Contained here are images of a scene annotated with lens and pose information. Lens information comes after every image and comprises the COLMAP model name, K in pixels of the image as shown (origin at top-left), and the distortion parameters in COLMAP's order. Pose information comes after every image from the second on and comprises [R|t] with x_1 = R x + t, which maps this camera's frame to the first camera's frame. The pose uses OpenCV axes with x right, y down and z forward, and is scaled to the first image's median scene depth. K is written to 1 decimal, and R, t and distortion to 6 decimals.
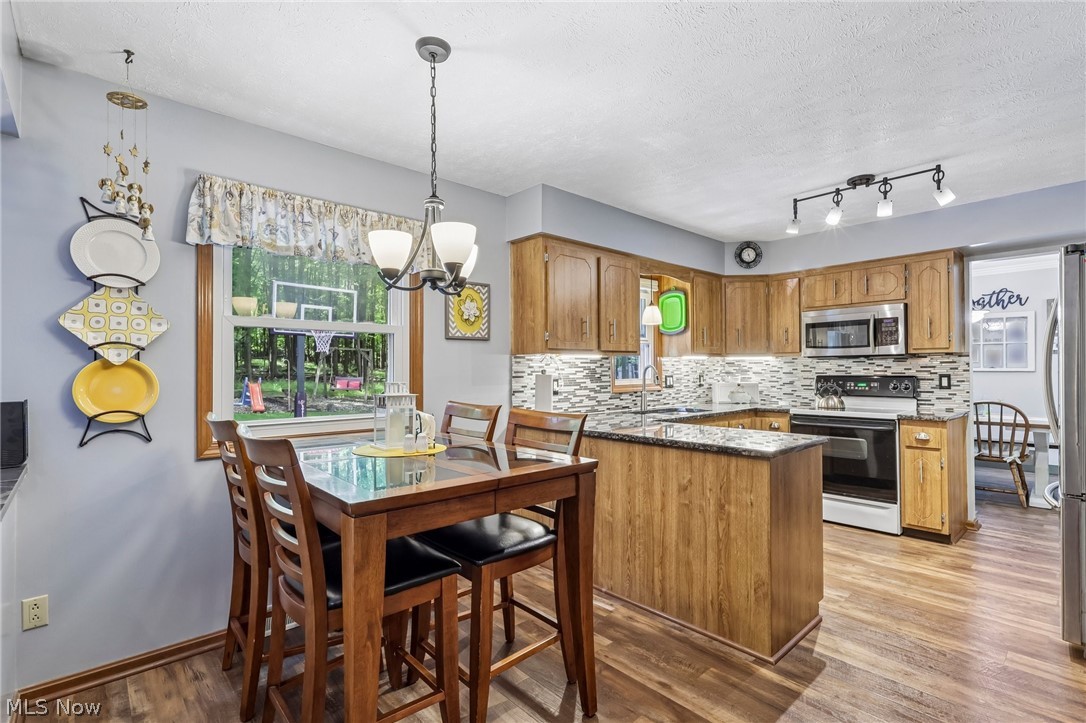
lens RADIAL K [[510.5, 0, 538.7], [0, 510.5, 372.6], [0, 0, 1]] dist [-0.000633, 0.000919]
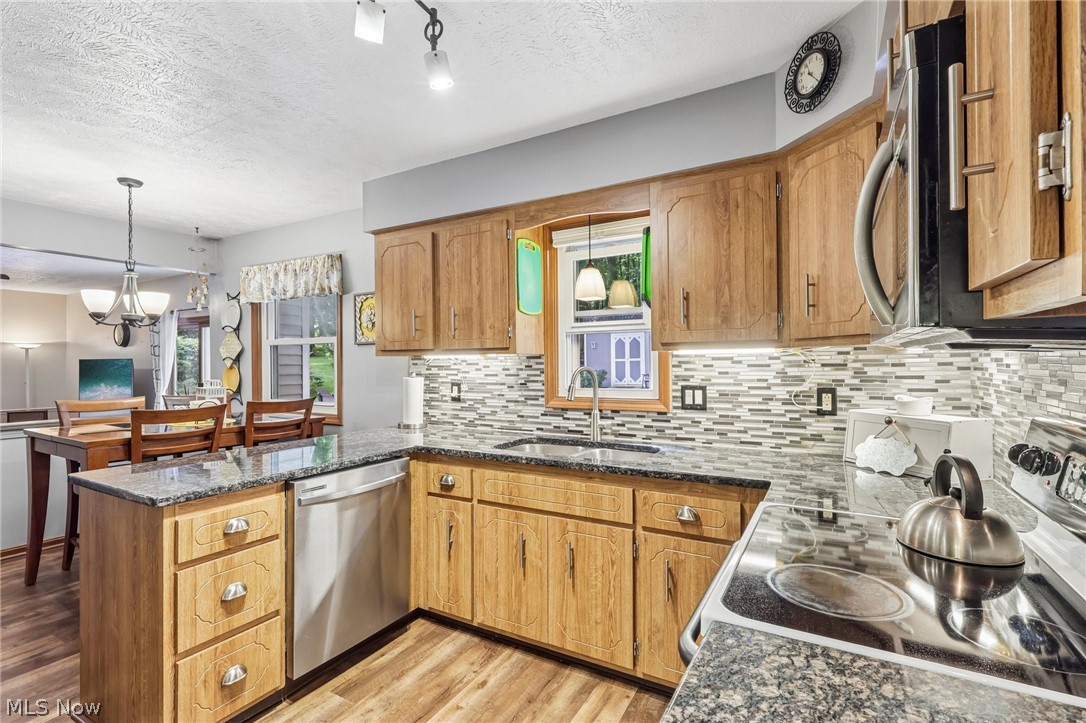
lens RADIAL K [[510.5, 0, 538.7], [0, 510.5, 372.6], [0, 0, 1]] dist [-0.000633, 0.000919]
pose [[0.307417, 0.024275, -0.951265, 0.779190], [0.000606, 0.999669, 0.025706, -0.024084], [0.951575, -0.008479, 0.307301, 0.762787]]
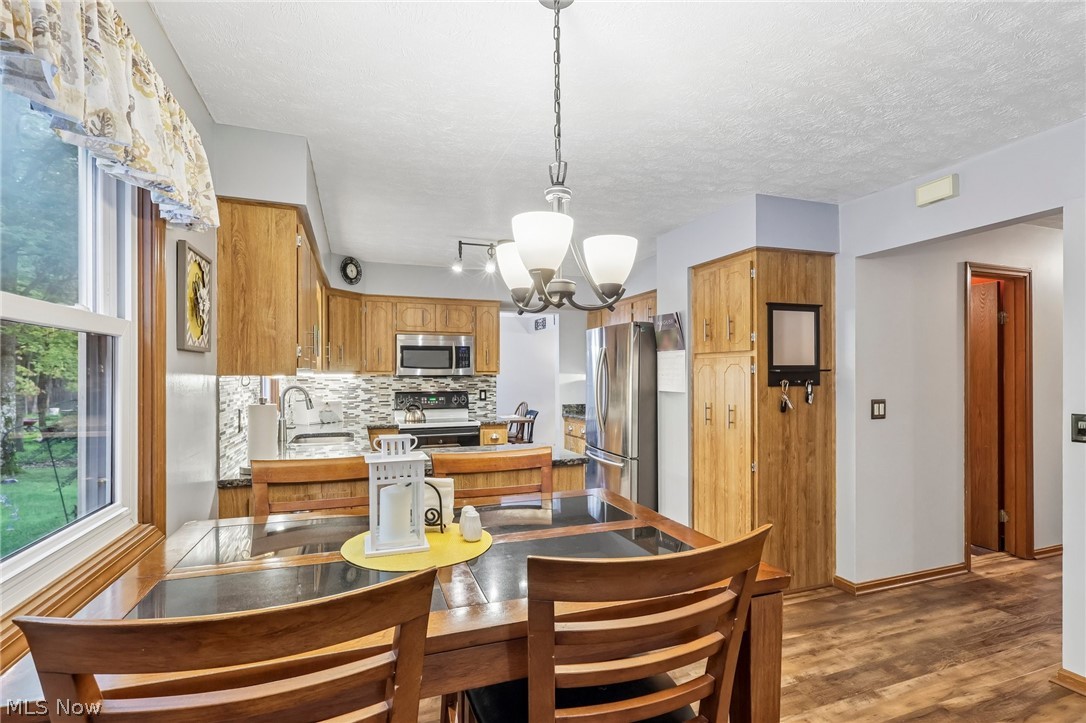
lens RADIAL K [[510.5, 0, 538.7], [0, 510.5, 372.6], [0, 0, 1]] dist [-0.000633, 0.000919]
pose [[0.382641, 0.008884, 0.923854, -0.391692], [0.001566, 0.999946, -0.010265, -0.027163], [-0.923896, 0.005375, 0.382606, 0.323811]]
